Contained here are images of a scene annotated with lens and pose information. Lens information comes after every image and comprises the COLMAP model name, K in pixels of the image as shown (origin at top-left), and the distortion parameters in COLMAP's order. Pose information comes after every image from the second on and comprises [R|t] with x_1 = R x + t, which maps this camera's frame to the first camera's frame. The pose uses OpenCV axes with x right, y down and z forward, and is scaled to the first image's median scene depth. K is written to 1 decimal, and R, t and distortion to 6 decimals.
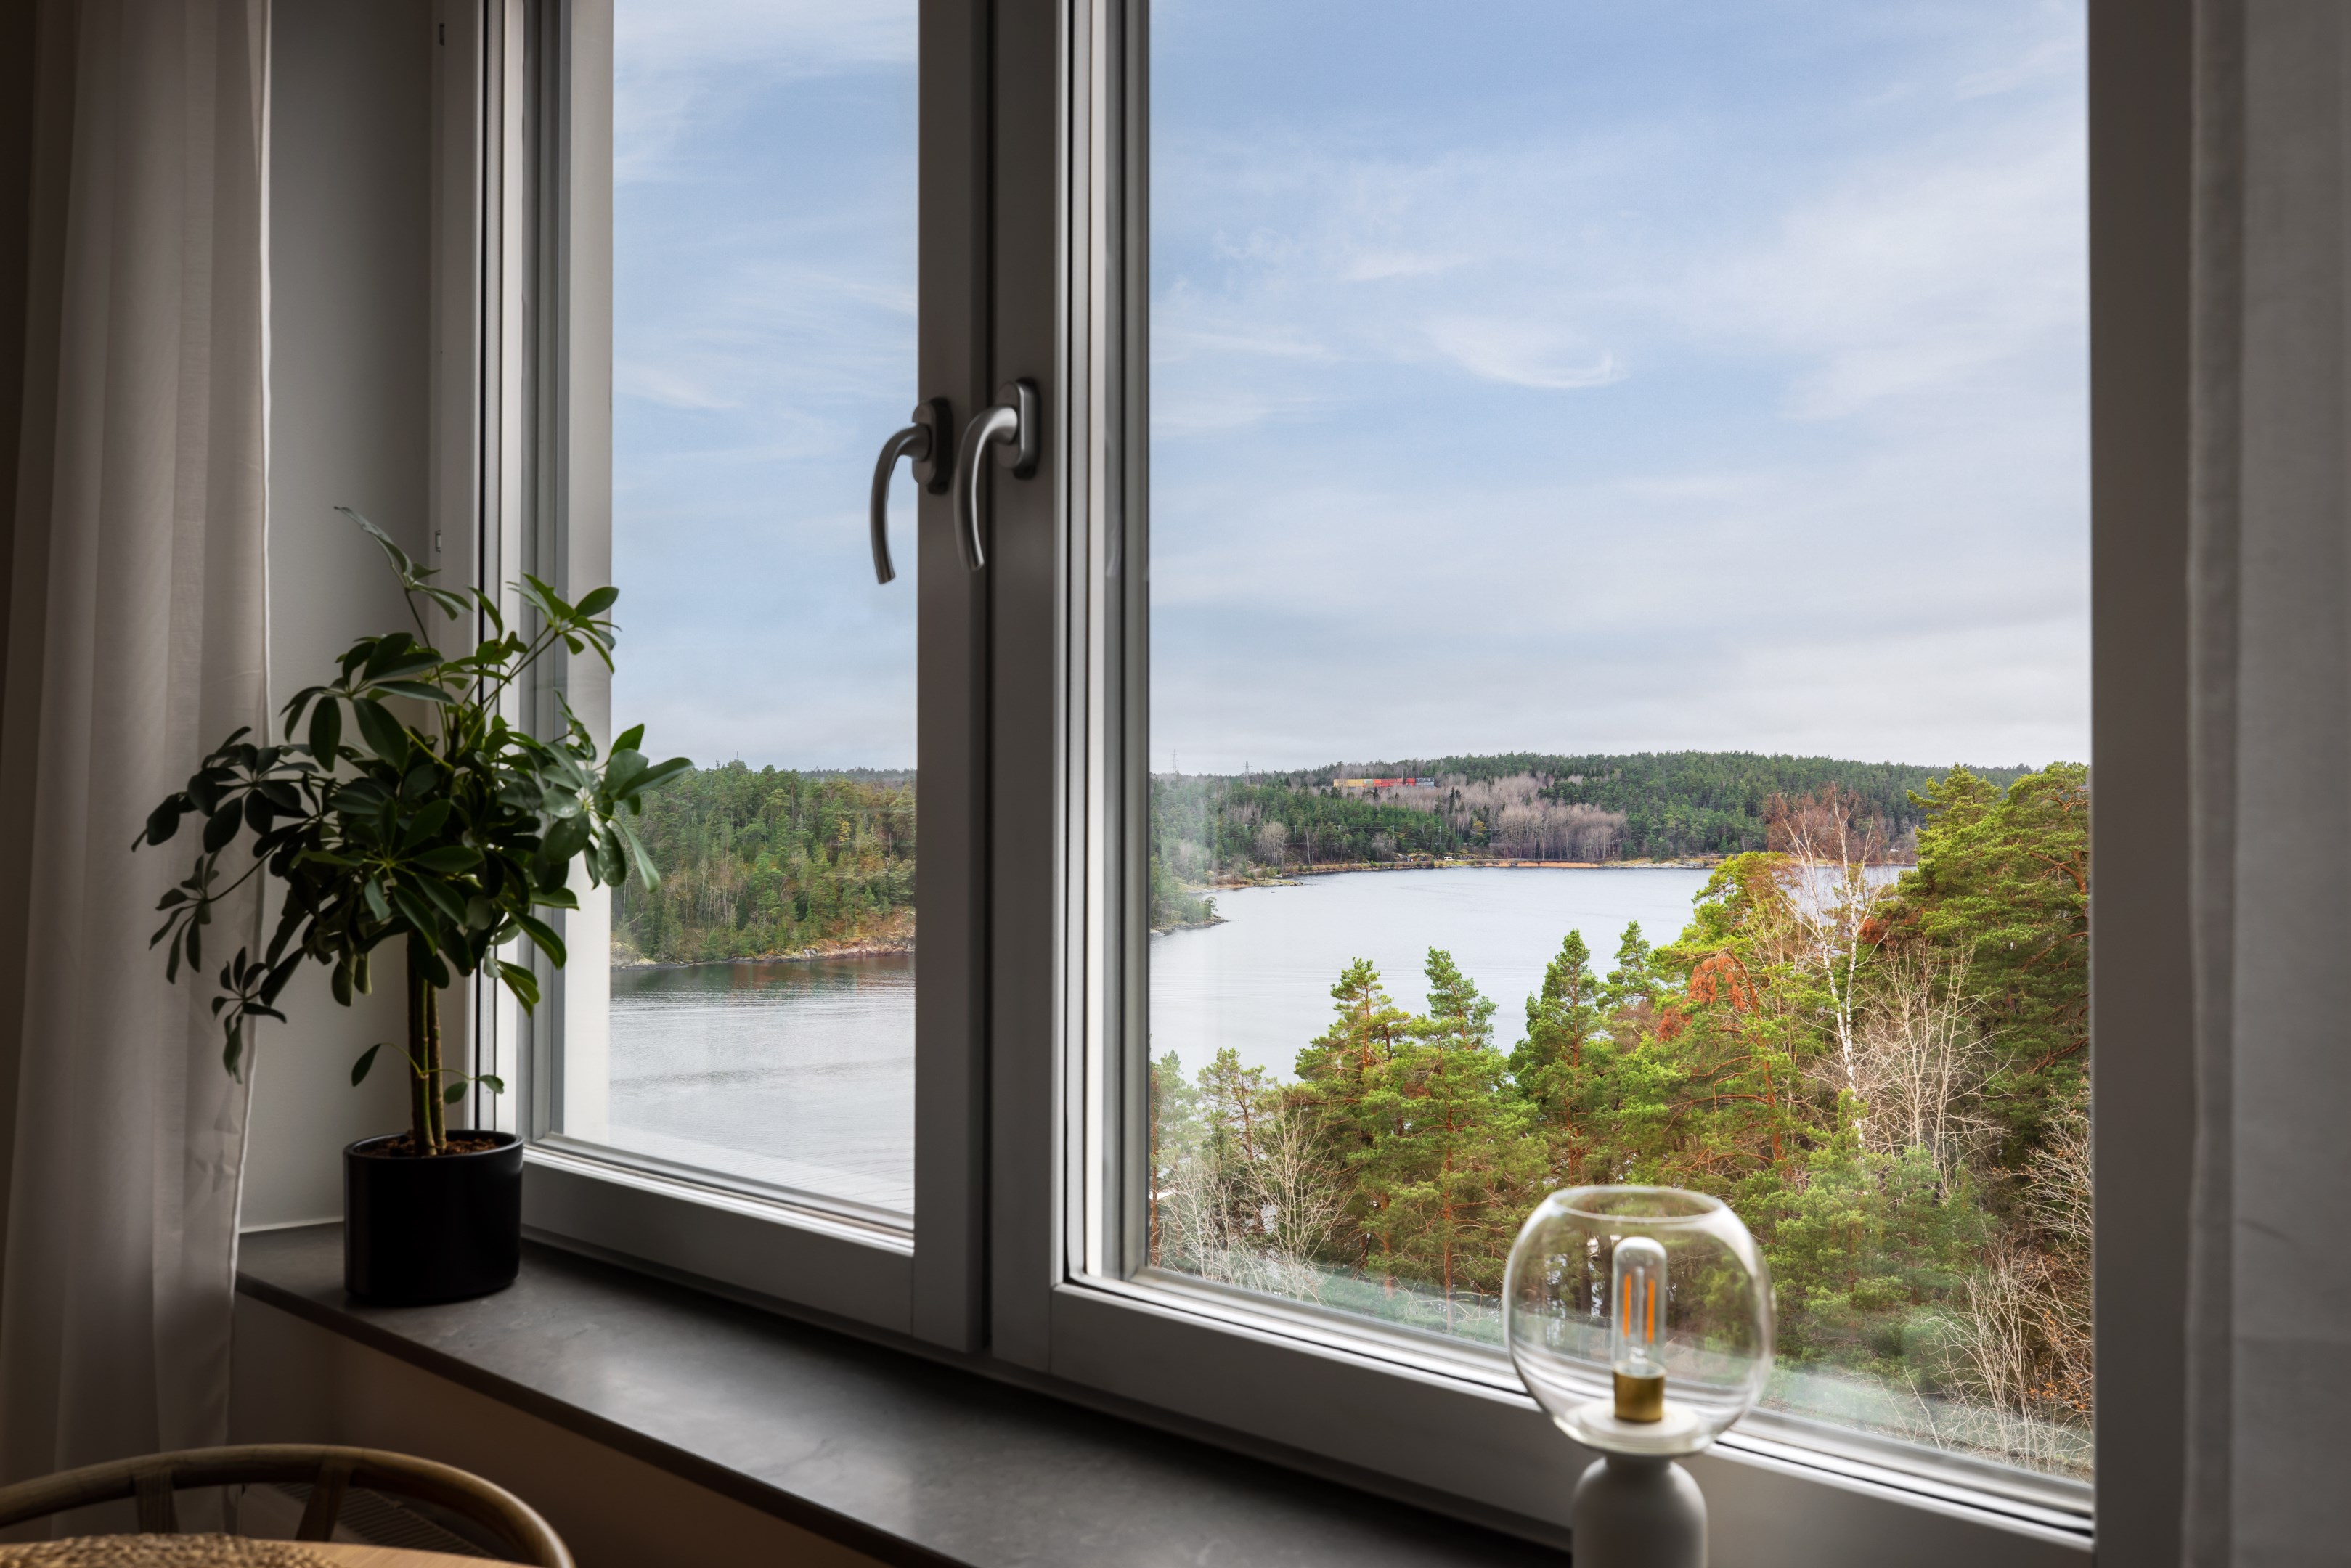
lens RADIAL K [[1955.8, 0, 1161.9], [0, 1955.8, 787.3], [0, 0, 1]] dist [-0.030935, 0.005875]
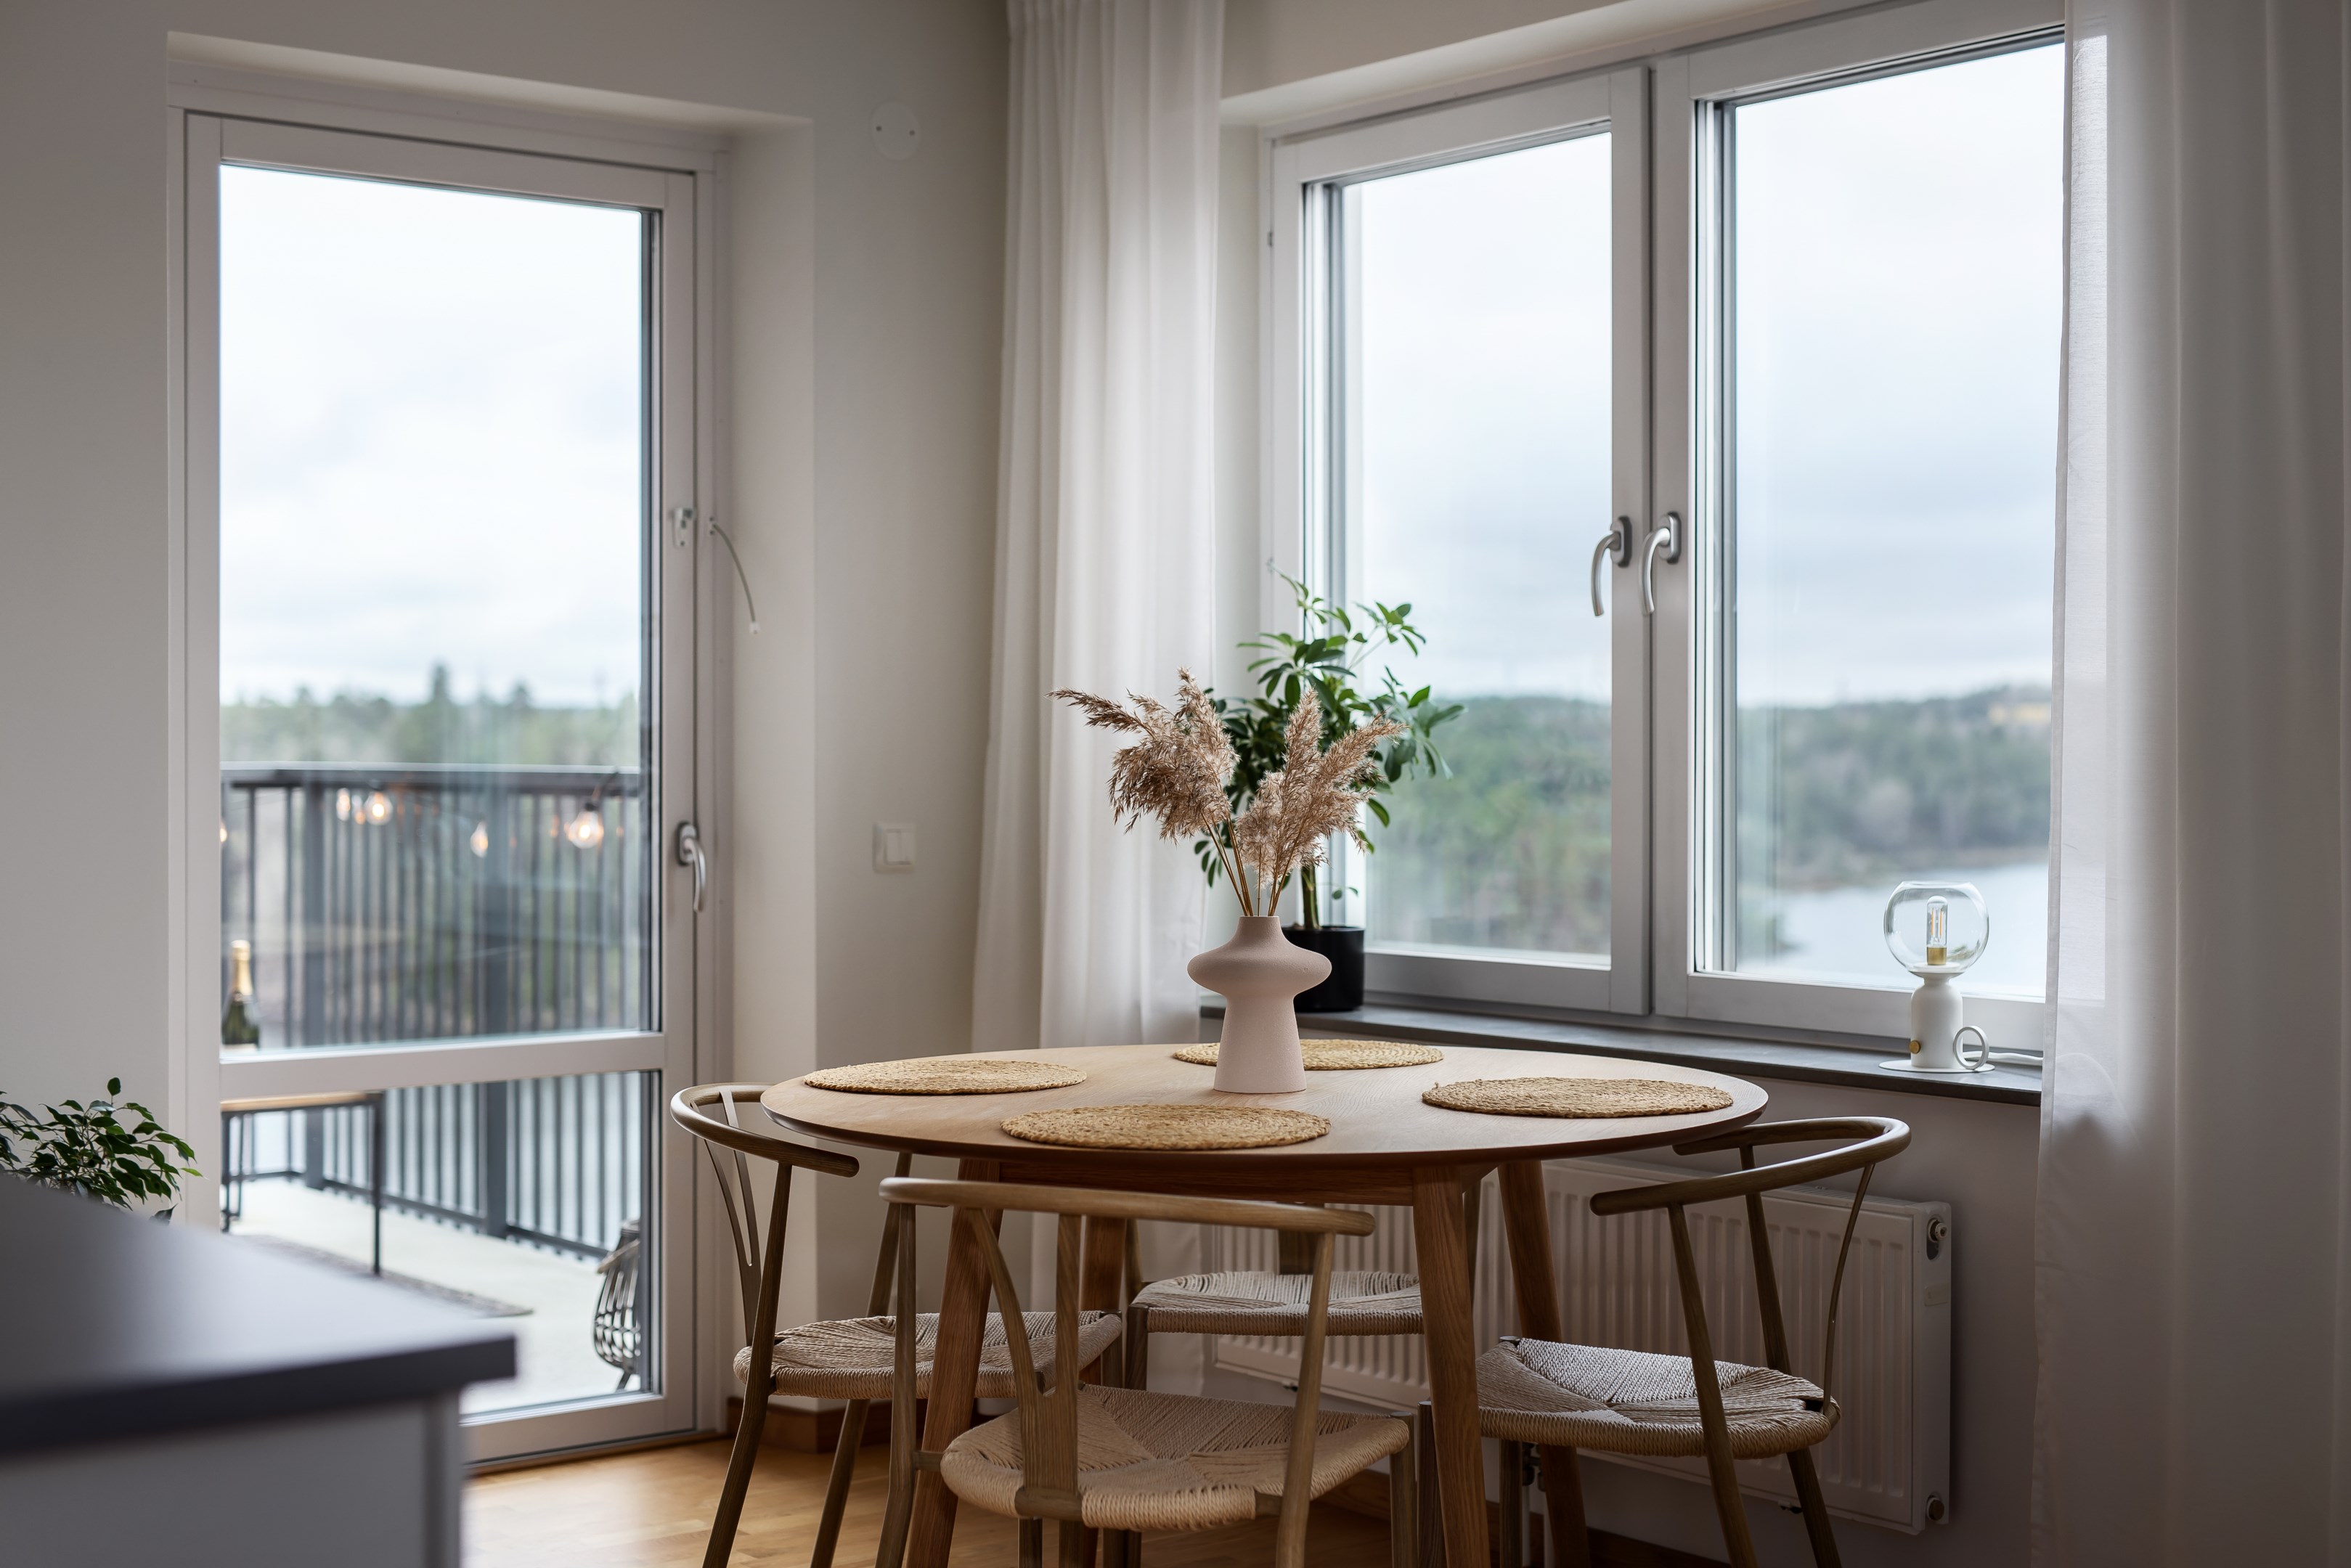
lens RADIAL K [[3293.5, 0, 1153.7], [0, 3293.5, 776.5], [0, 0, 1]] dist [0.018545, 0.000000]
pose [[0.986779, -0.001688, -0.162064, -0.046357], [0.004204, 0.999876, 0.015186, 0.002920], [0.162018, -0.015666, 0.986663, -2.262337]]
